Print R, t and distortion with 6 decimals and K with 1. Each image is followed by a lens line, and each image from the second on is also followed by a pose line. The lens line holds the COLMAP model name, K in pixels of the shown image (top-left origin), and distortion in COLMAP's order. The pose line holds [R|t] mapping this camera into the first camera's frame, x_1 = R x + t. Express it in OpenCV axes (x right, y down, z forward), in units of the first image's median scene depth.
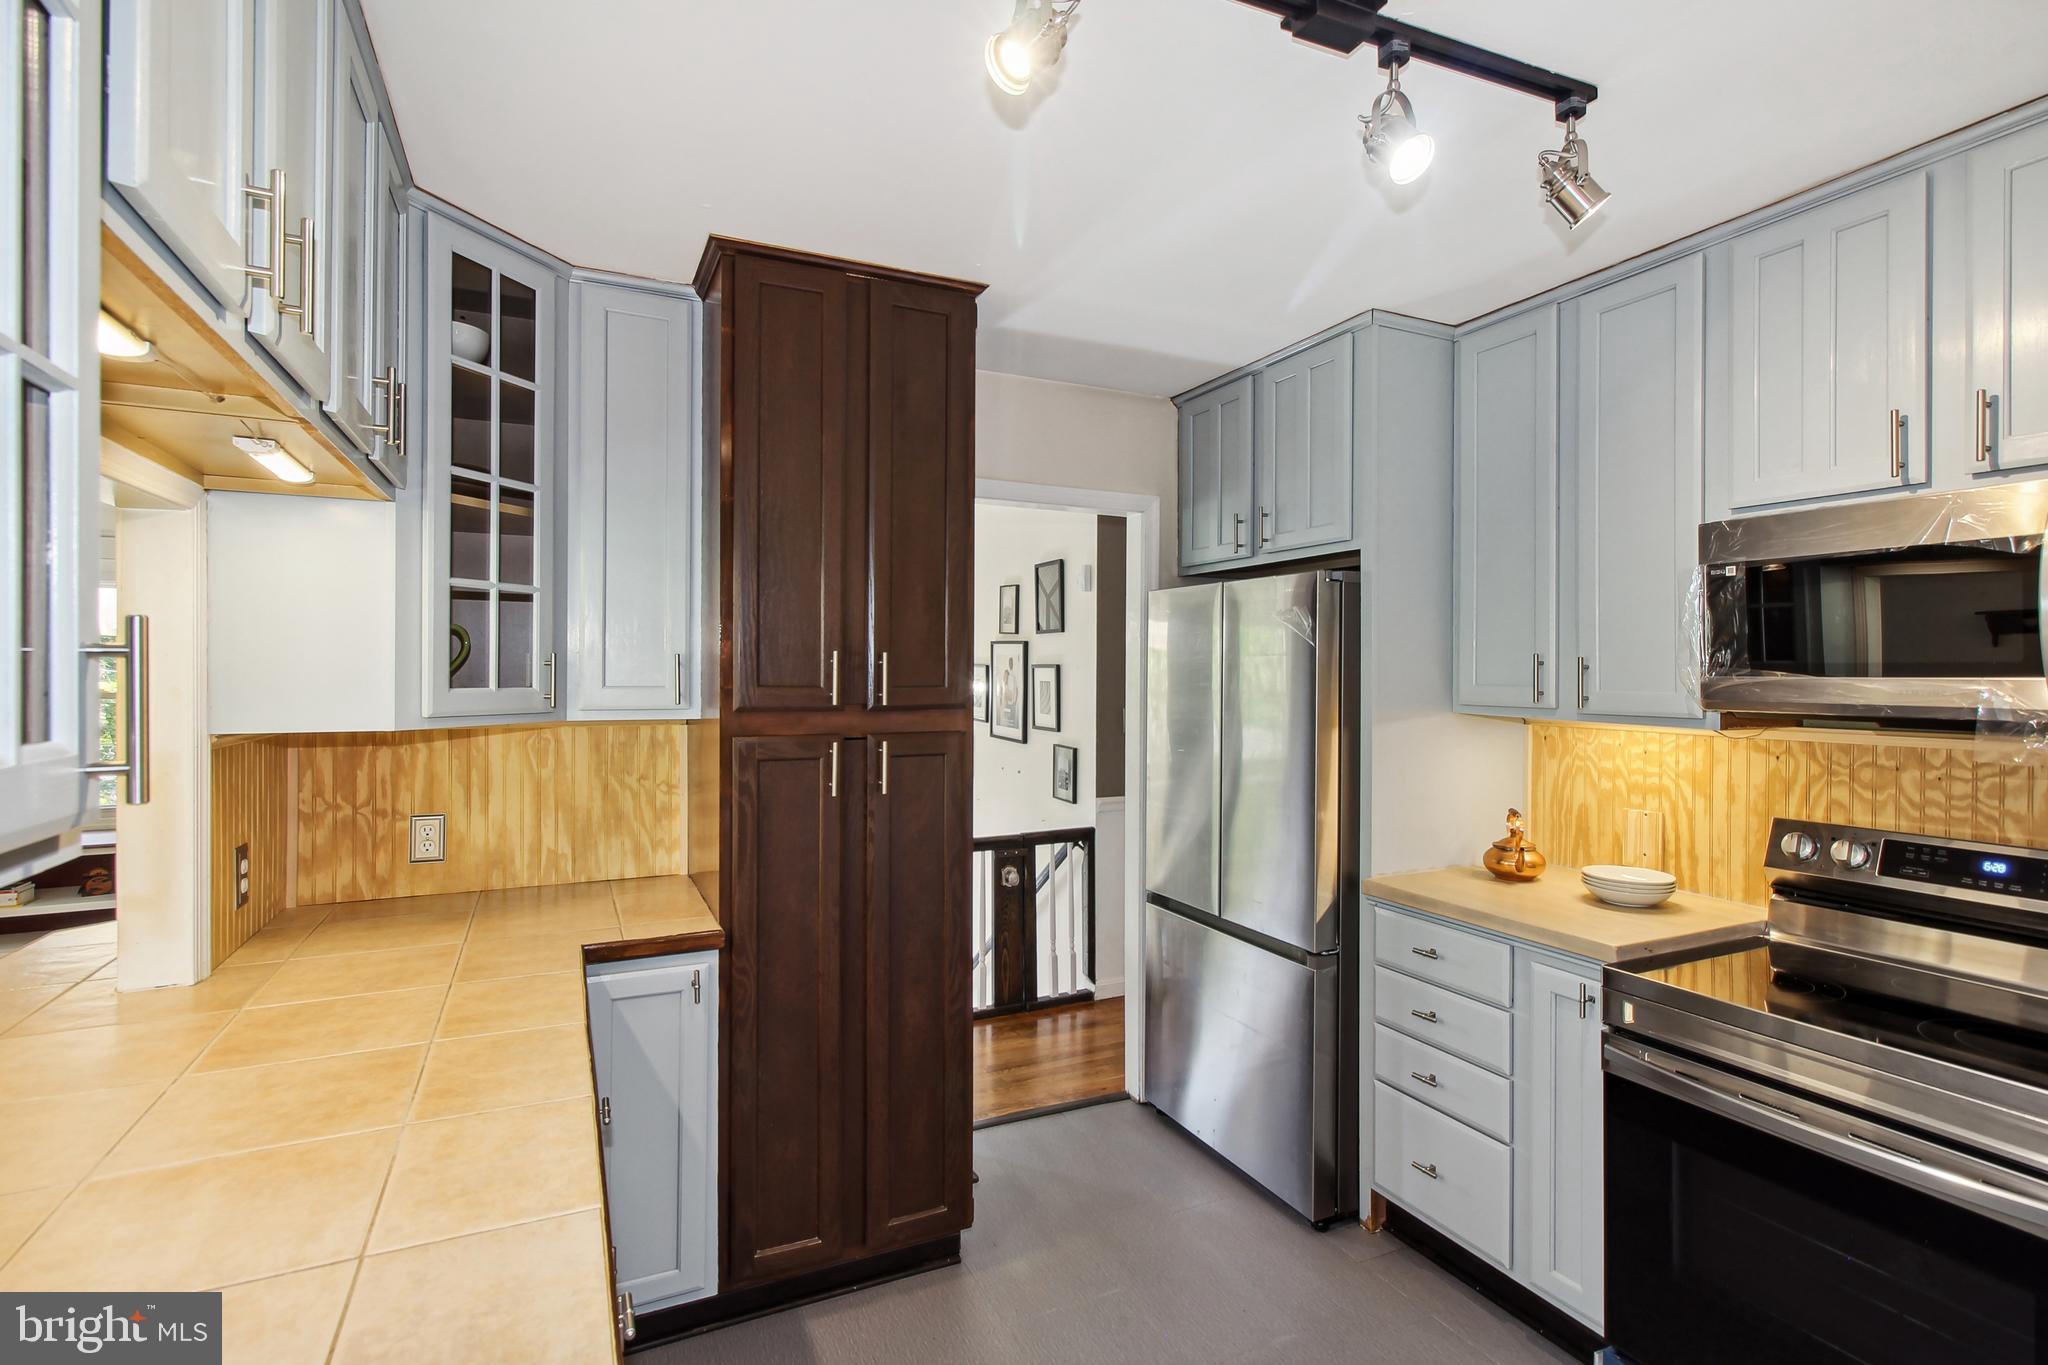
lens RADIAL K [[972.8, 0, 1015.8], [0, 972.8, 667.6], [0, 0, 1]] dist [0.002658, 0.000683]
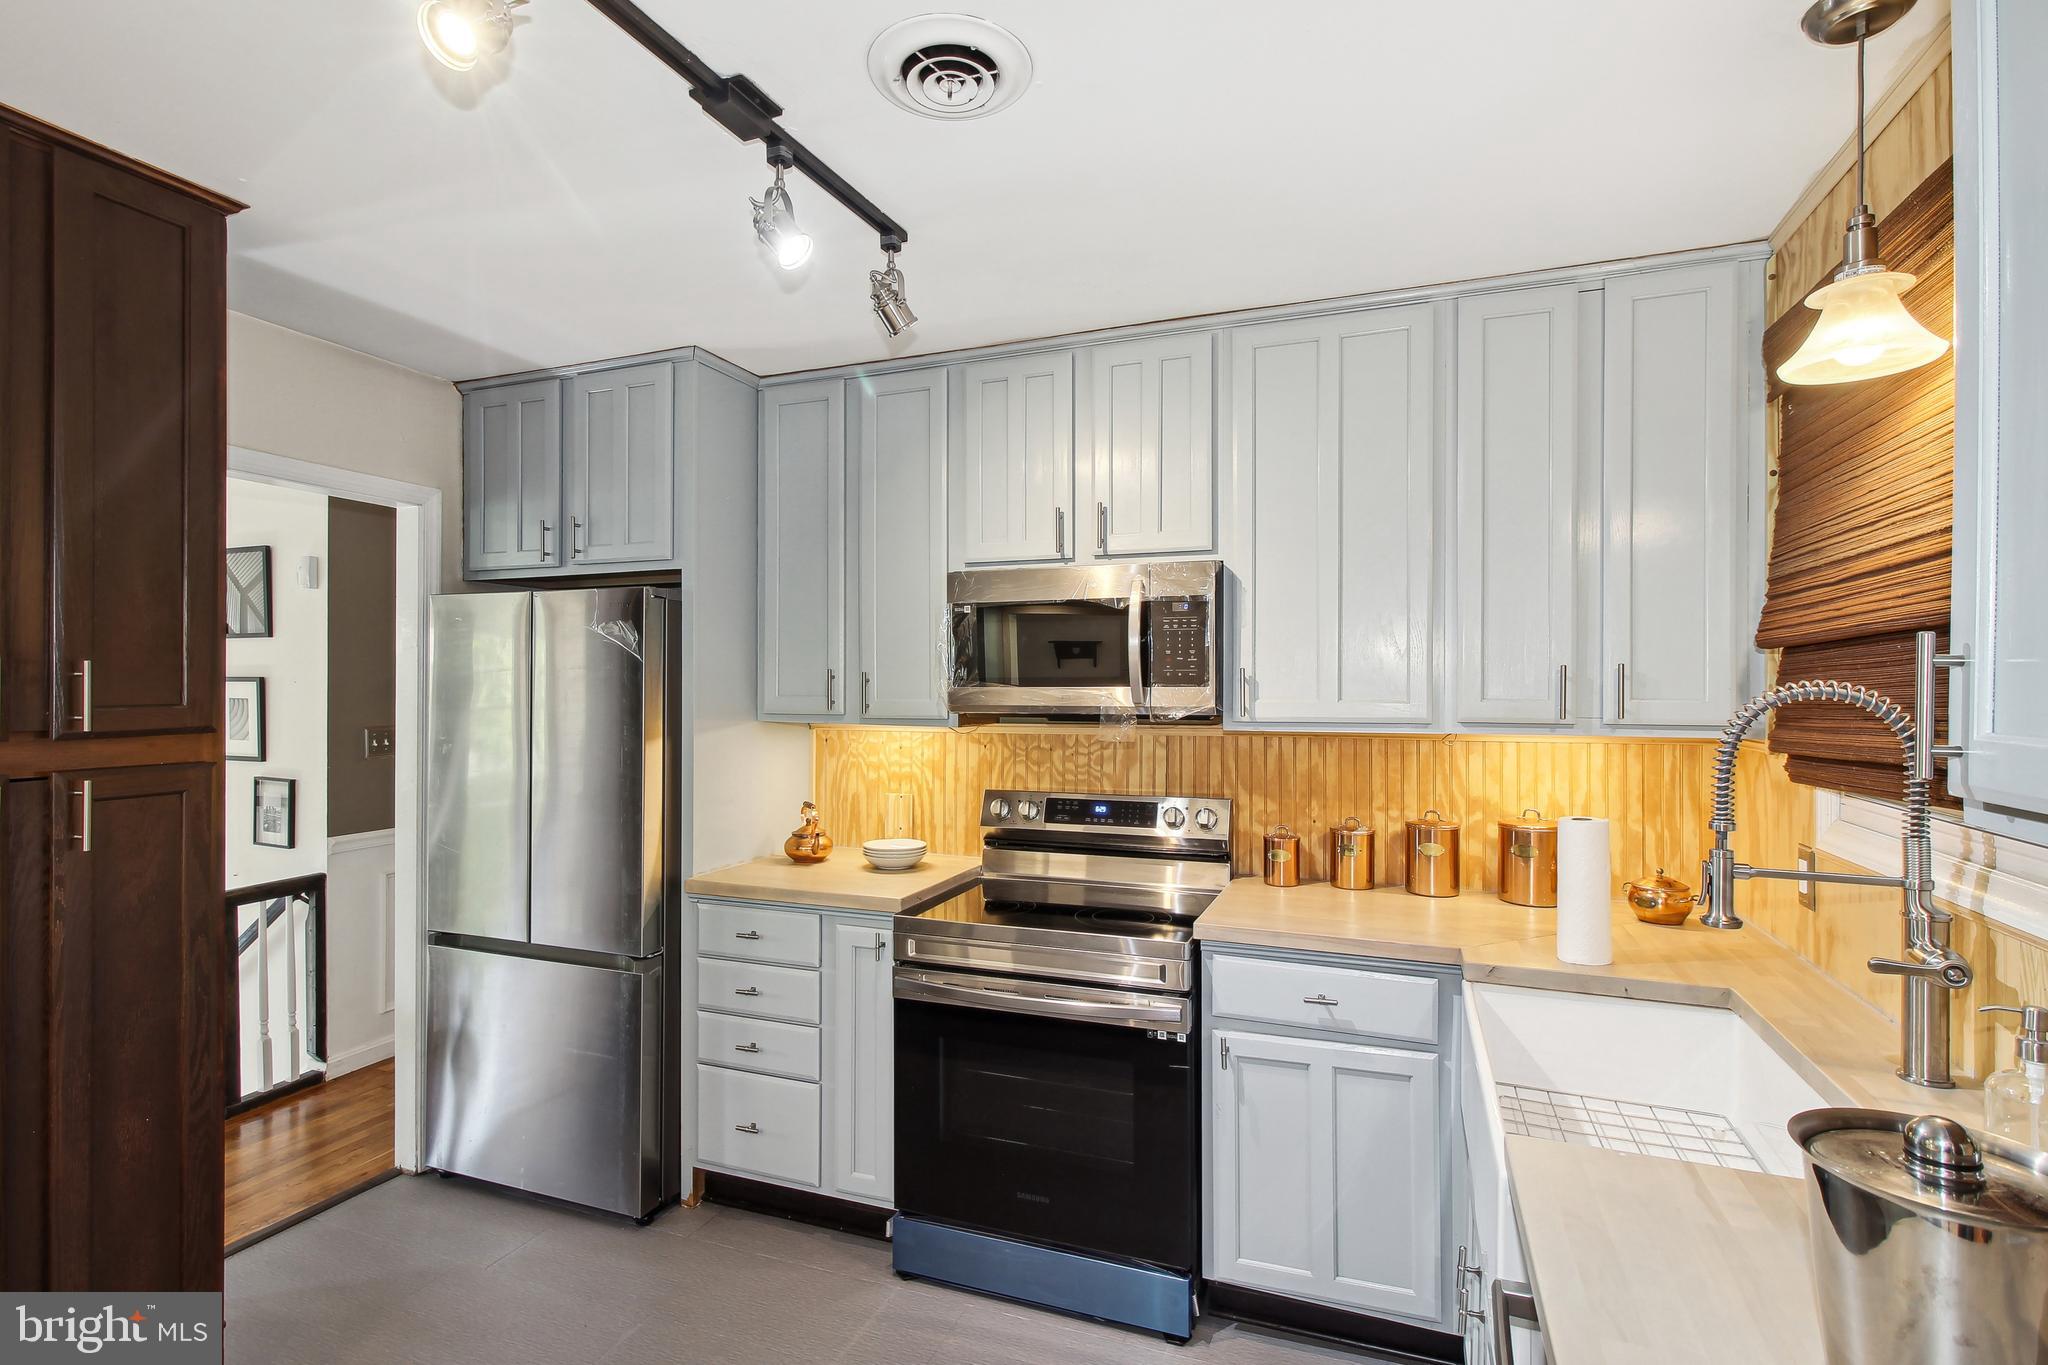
lens RADIAL K [[985.8, 0, 1018.3], [0, 985.8, 683.7], [0, 0, 1]] dist [0.004333, 0.000602]
pose [[0.722858, -0.001996, 0.690993, -0.135202], [0.000417, 0.999997, 0.002452, 0.000743], [-0.690996, -0.001485, 0.722857, -0.034114]]
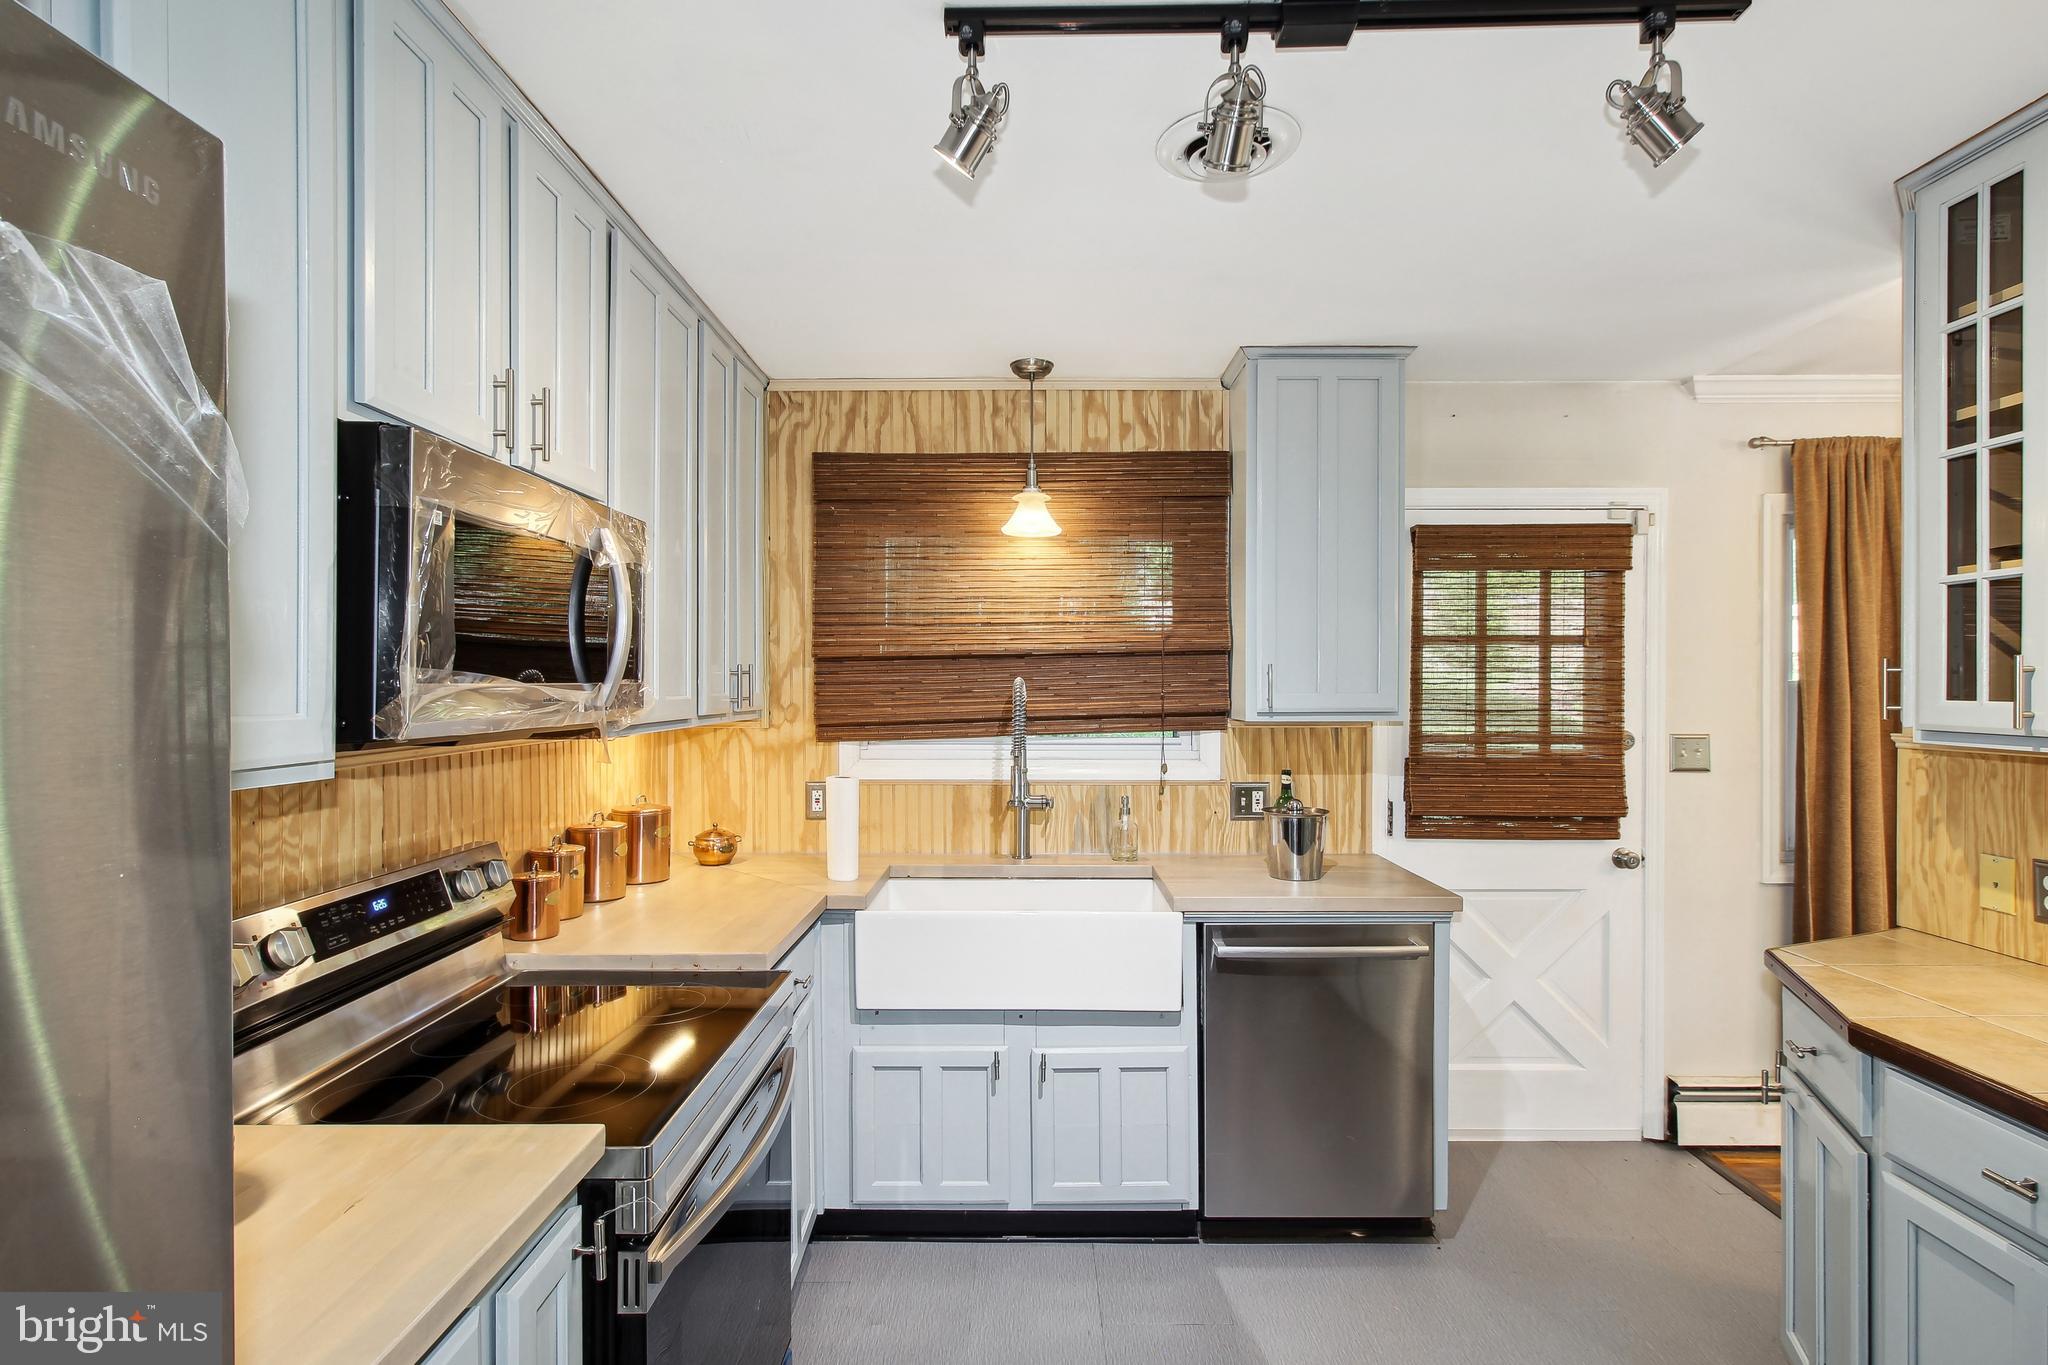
lens RADIAL K [[985.8, 0, 1018.3], [0, 985.8, 683.7], [0, 0, 1]] dist [0.004333, 0.000602]
pose [[-0.903433, -0.002287, 0.428724, 0.096579], [-0.002081, 0.999997, 0.000950, 0.006304], [-0.428725, -0.000034, -0.903435, 1.177748]]
